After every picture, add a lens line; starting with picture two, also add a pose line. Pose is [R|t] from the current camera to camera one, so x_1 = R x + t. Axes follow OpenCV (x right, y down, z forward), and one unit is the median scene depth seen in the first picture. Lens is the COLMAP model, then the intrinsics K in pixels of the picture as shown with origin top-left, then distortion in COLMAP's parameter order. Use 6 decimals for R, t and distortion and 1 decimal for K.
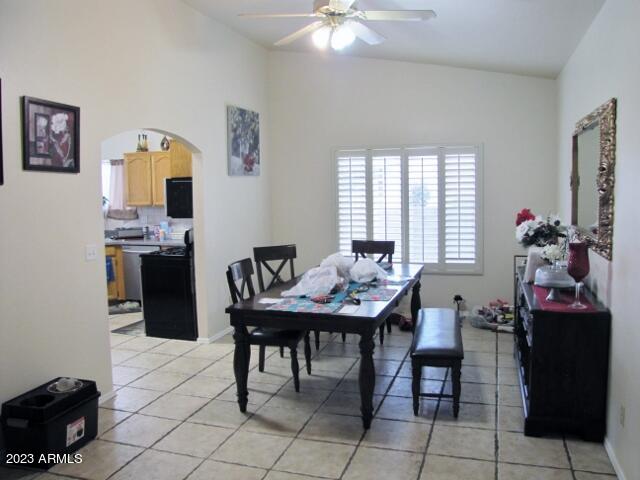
lens RADIAL K [[537.6, 0, 321.0], [0, 537.6, 236.4], [0, 0, 1]] dist [-0.150771, 0.112243]
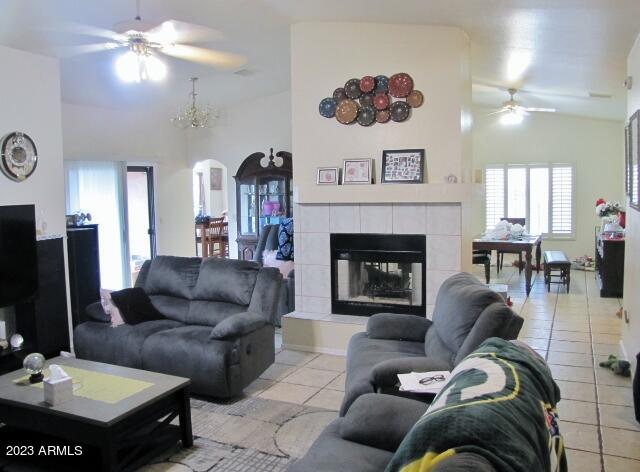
lens RADIAL K [[537.6, 0, 319.8], [0, 537.6, 236.5], [0, 0, 1]] dist [-0.150771, 0.112243]
pose [[0.989900, 0.008757, -0.141496, -0.279631], [-0.008152, 0.999955, 0.004854, 0.065226], [0.141532, -0.003652, 0.989927, -0.791673]]
